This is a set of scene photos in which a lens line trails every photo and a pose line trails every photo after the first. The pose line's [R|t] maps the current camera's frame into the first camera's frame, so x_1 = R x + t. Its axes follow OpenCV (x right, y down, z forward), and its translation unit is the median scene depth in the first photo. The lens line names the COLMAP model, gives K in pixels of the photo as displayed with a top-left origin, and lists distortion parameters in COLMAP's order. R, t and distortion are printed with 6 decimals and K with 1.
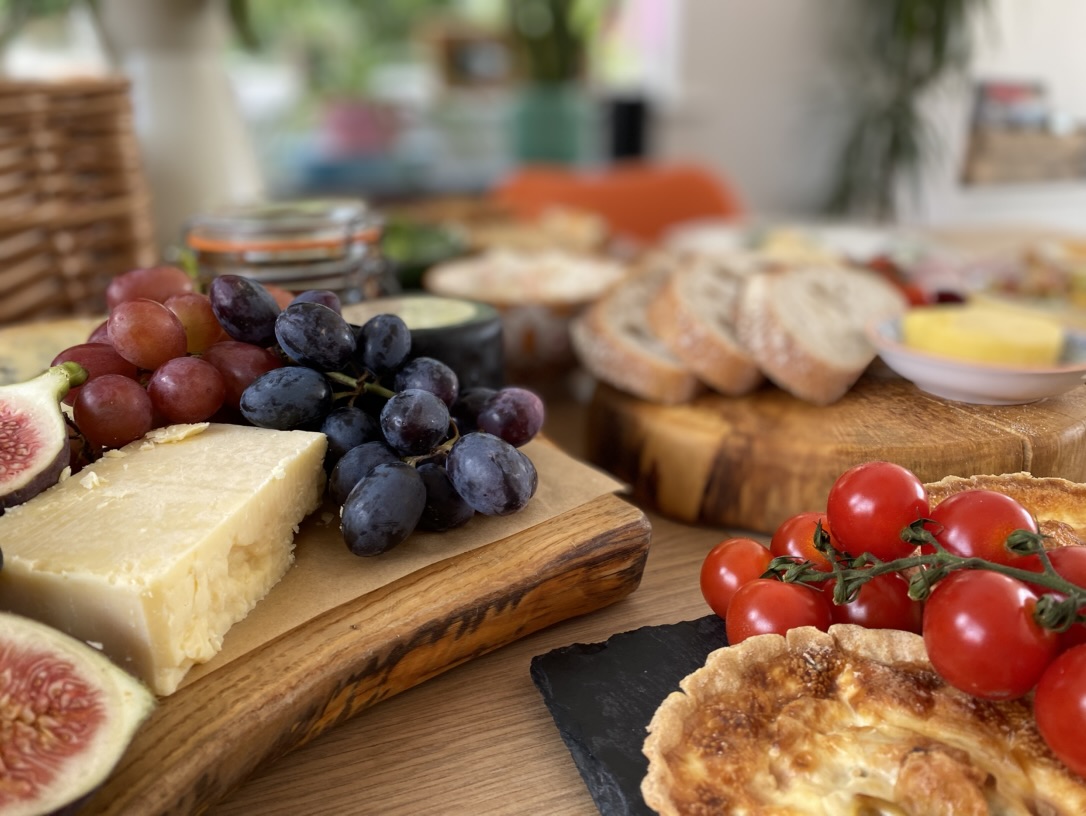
lens RADIAL K [[834.9, 0, 547.0], [0, 834.9, 412.8], [0, 0, 1]] dist [-0.001996, -0.006567]
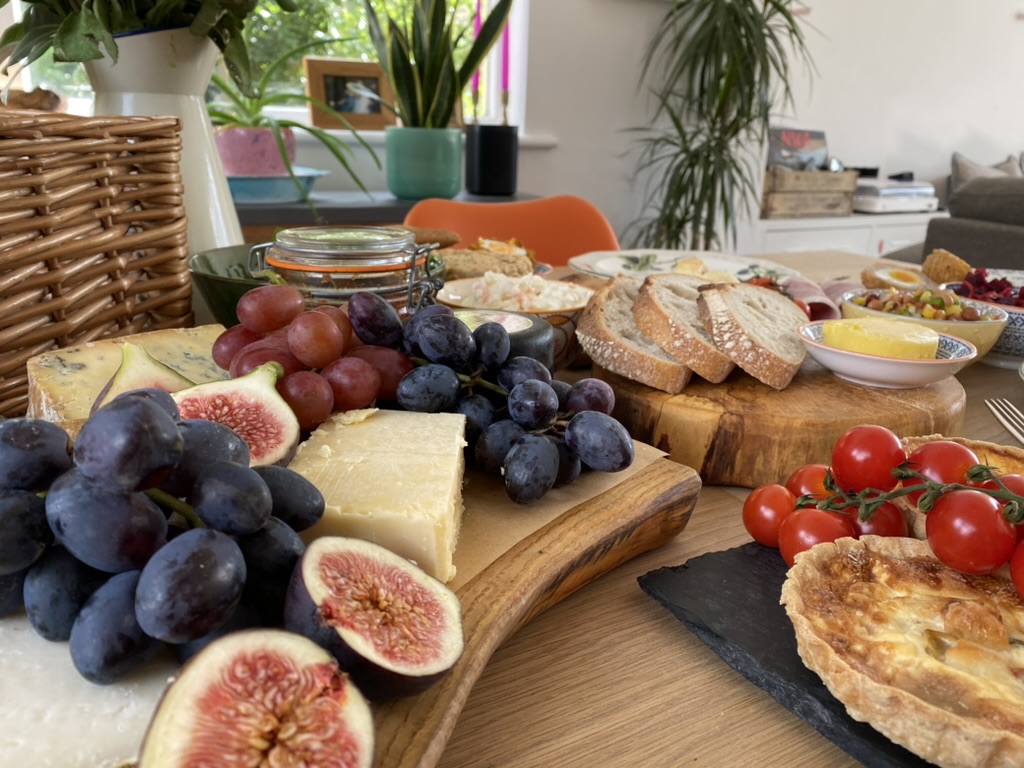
lens RADIAL K [[787.2, 0, 508.0], [0, 787.2, 378.7], [0, 0, 1]] dist [-0.001996, -0.006567]
pose [[0.986665, -0.015055, 0.162065, -0.421288], [0.023251, 0.998538, -0.048790, 0.031604], [-0.161094, 0.051908, 0.985573, -0.226148]]
